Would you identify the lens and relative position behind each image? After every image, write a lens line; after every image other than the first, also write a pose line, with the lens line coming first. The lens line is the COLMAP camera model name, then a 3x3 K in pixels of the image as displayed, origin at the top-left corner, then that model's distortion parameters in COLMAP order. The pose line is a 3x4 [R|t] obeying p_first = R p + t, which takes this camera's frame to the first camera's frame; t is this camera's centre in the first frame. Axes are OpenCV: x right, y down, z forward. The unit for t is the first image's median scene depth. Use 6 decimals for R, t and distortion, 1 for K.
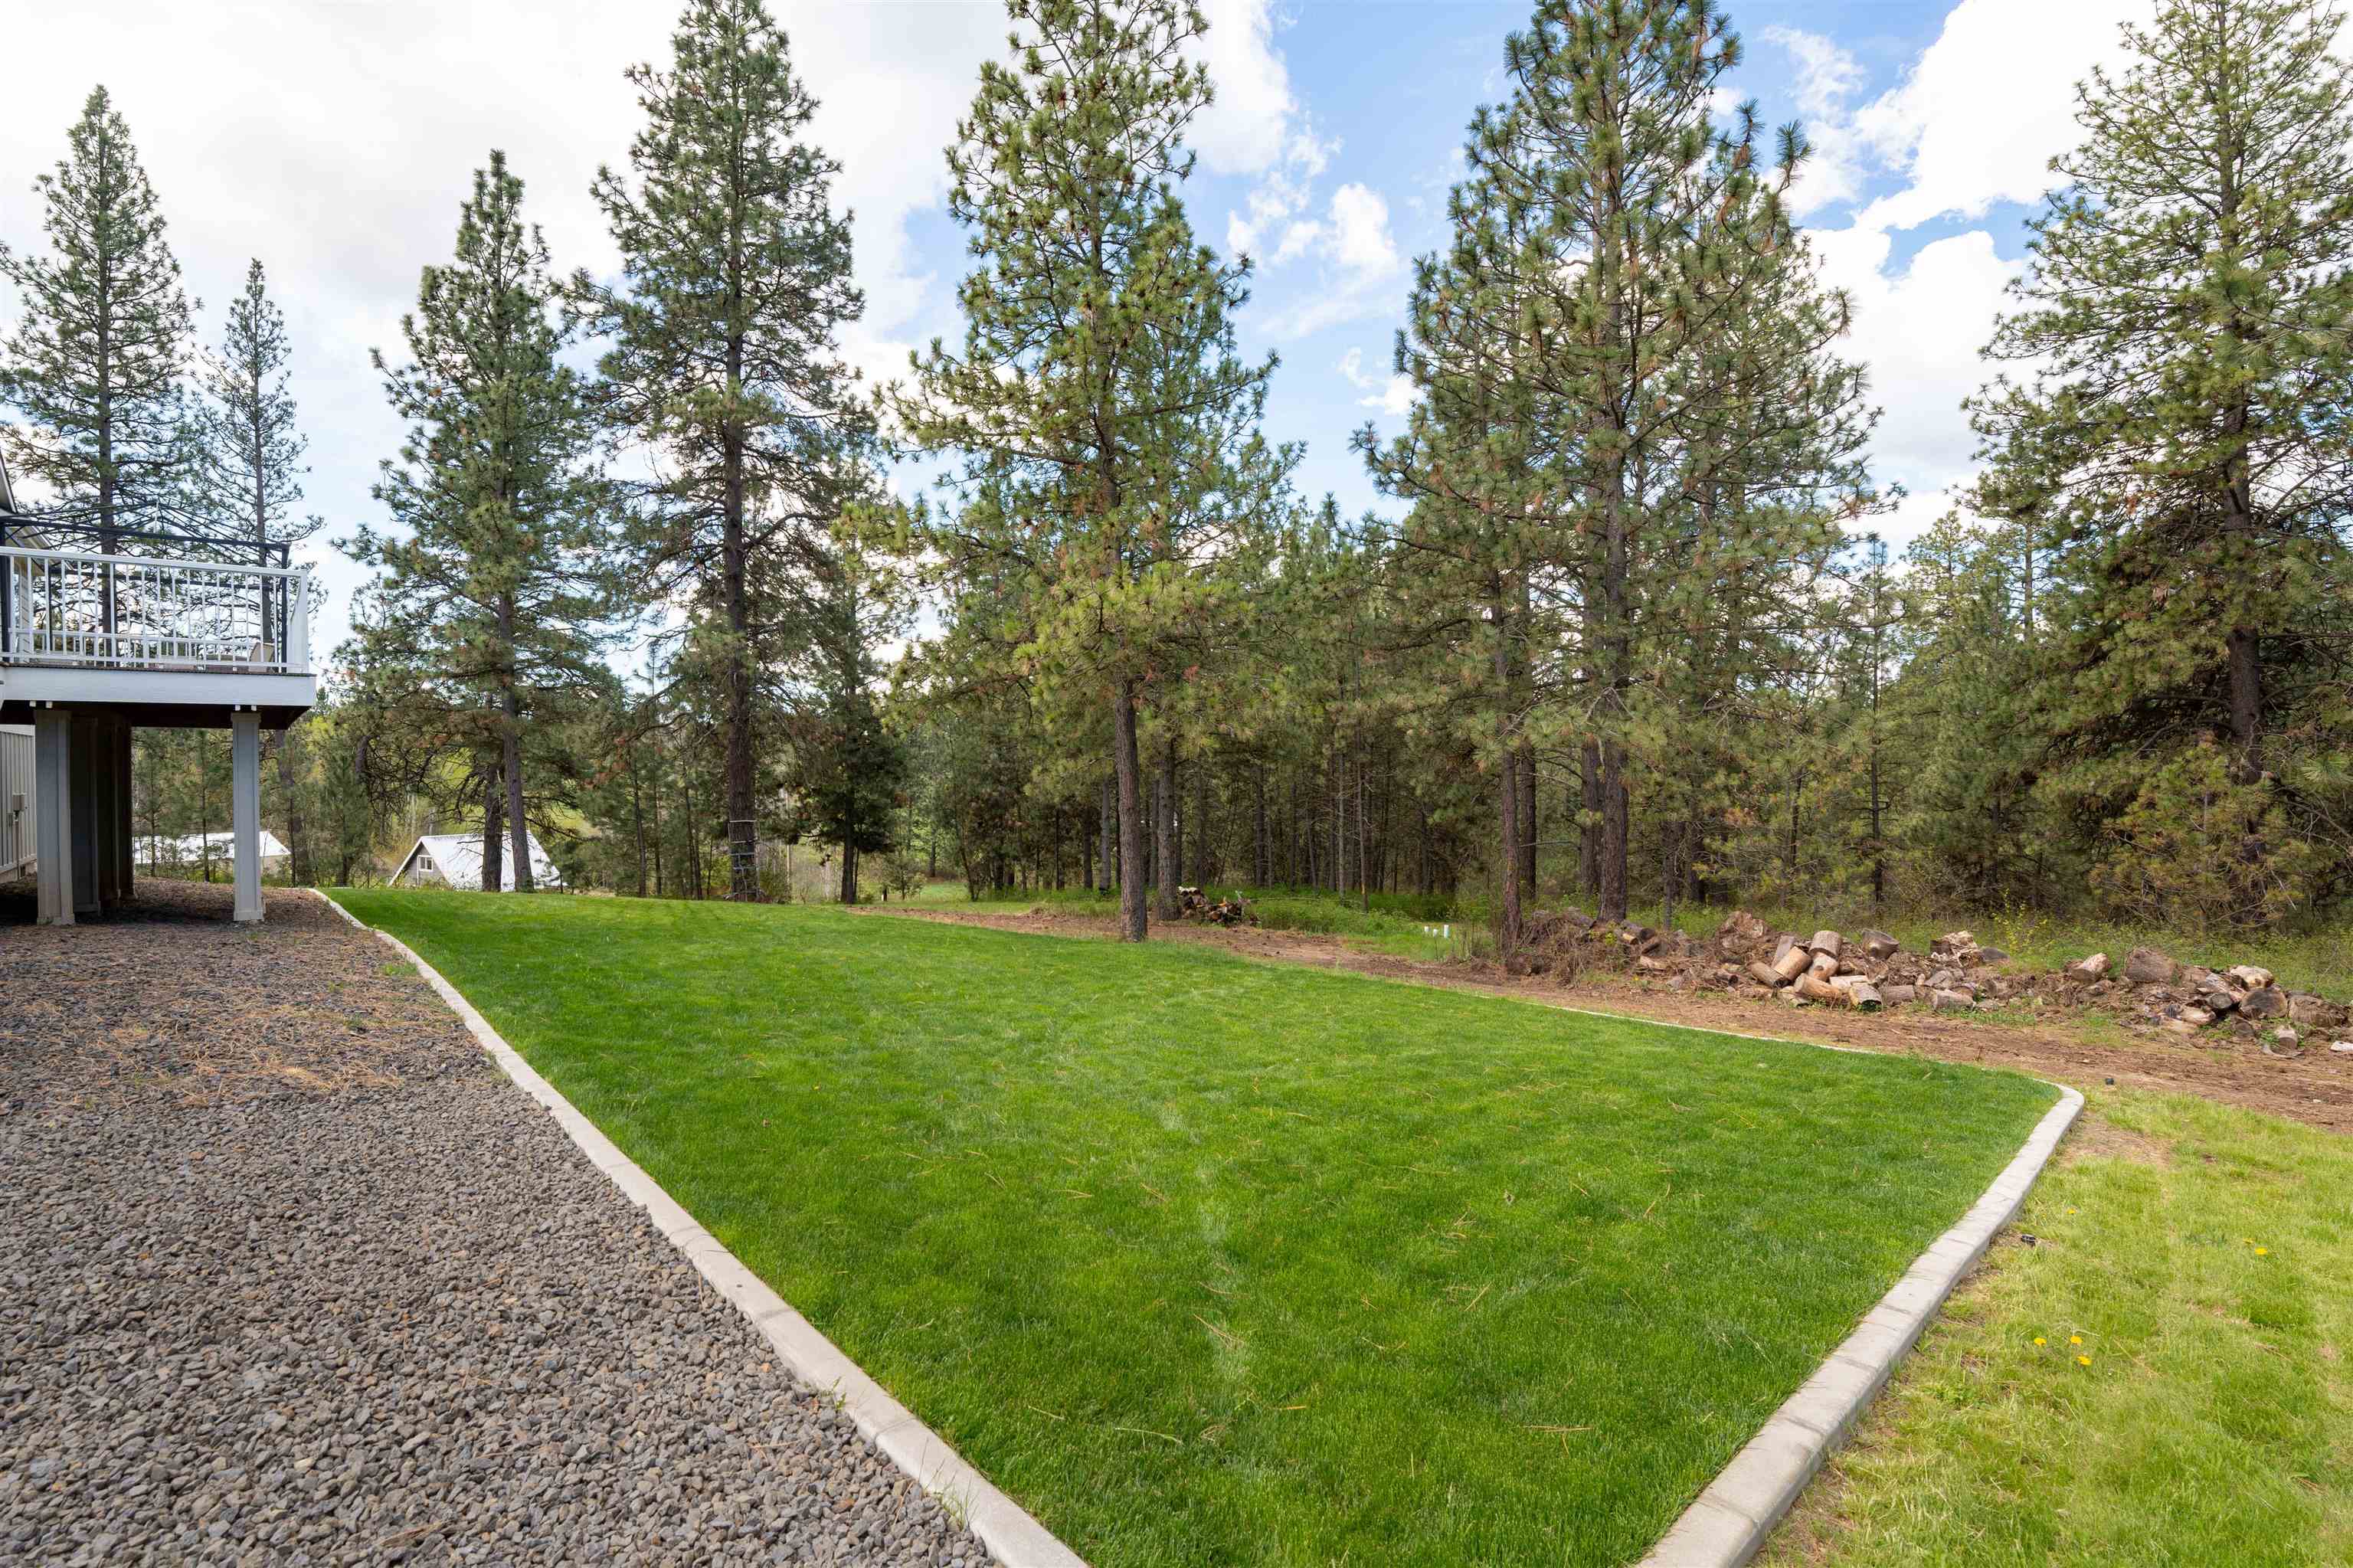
lens RADIAL K [[991.3, 0, 1064.2], [0, 991.3, 790.6], [0, 0, 1]] dist [-0.019033, 0.002177]
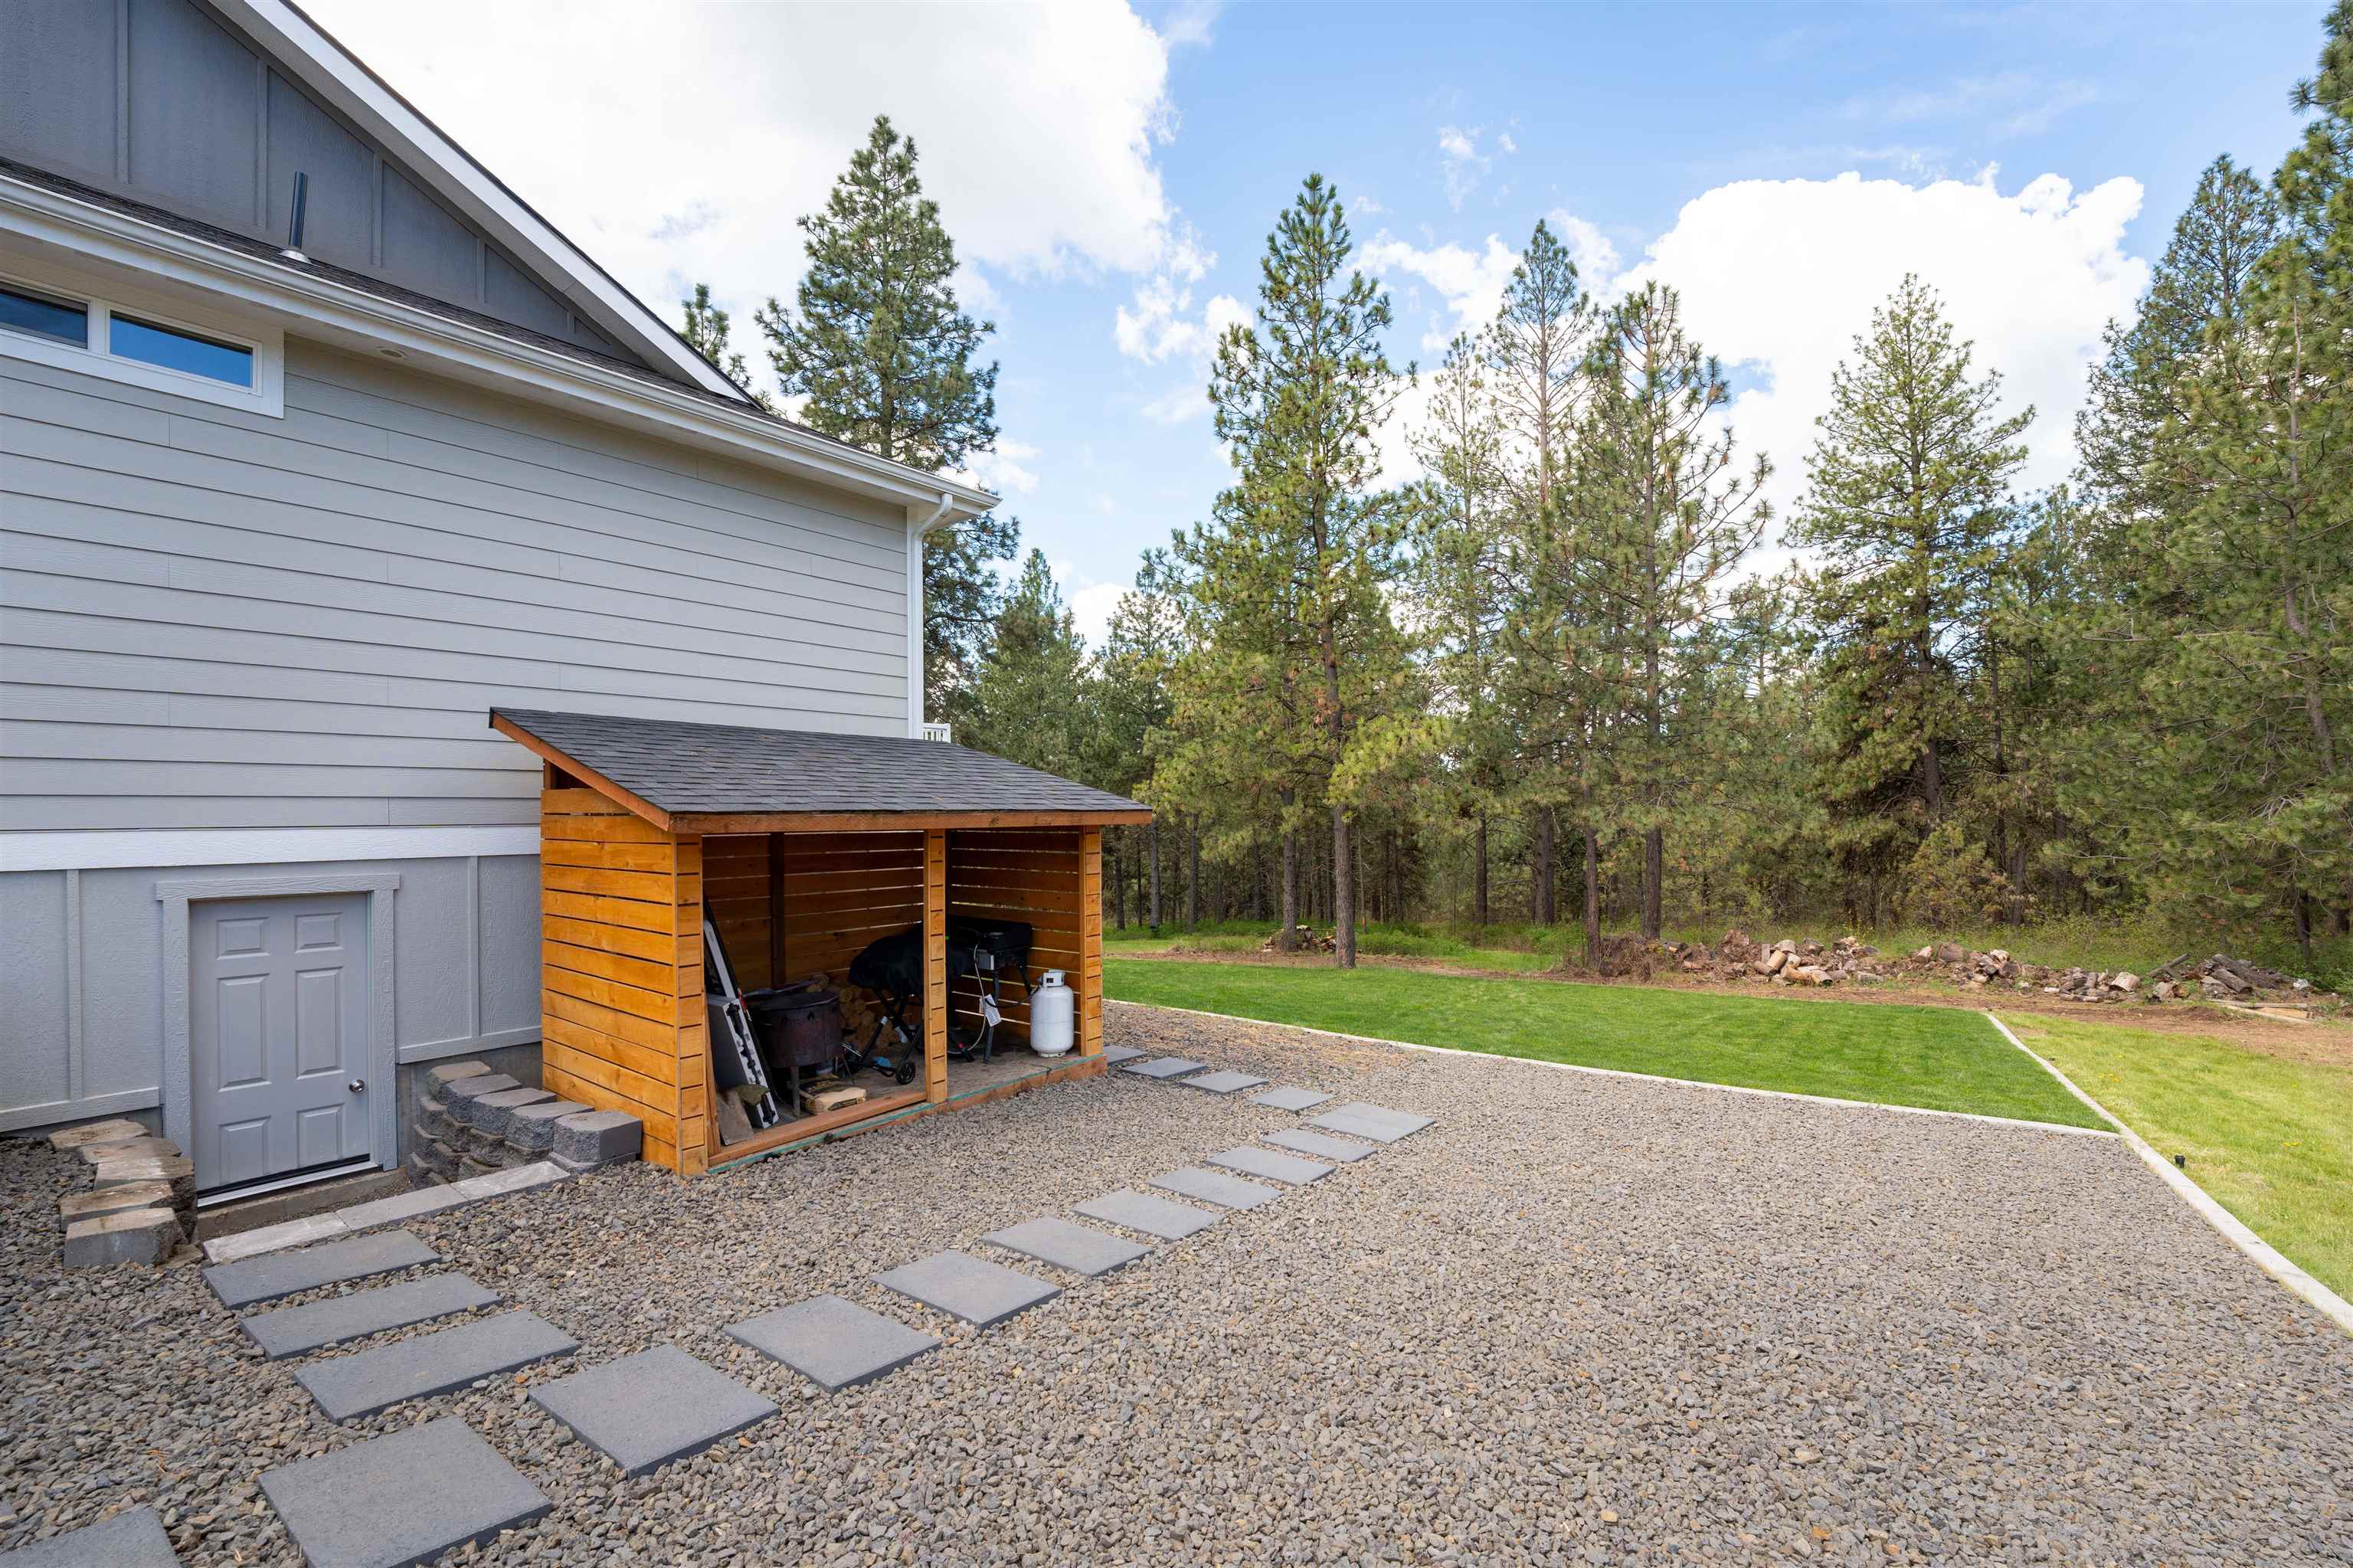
lens RADIAL K [[931.7, 0, 1181.0], [0, 931.7, 808.3], [0, 0, 1]] dist [-0.014422, -0.000420]
pose [[0.968981, -0.006968, 0.247036, -0.316410], [0.012522, 0.999703, -0.020919, -0.030875], [-0.246817, 0.023363, 0.968780, -0.138985]]
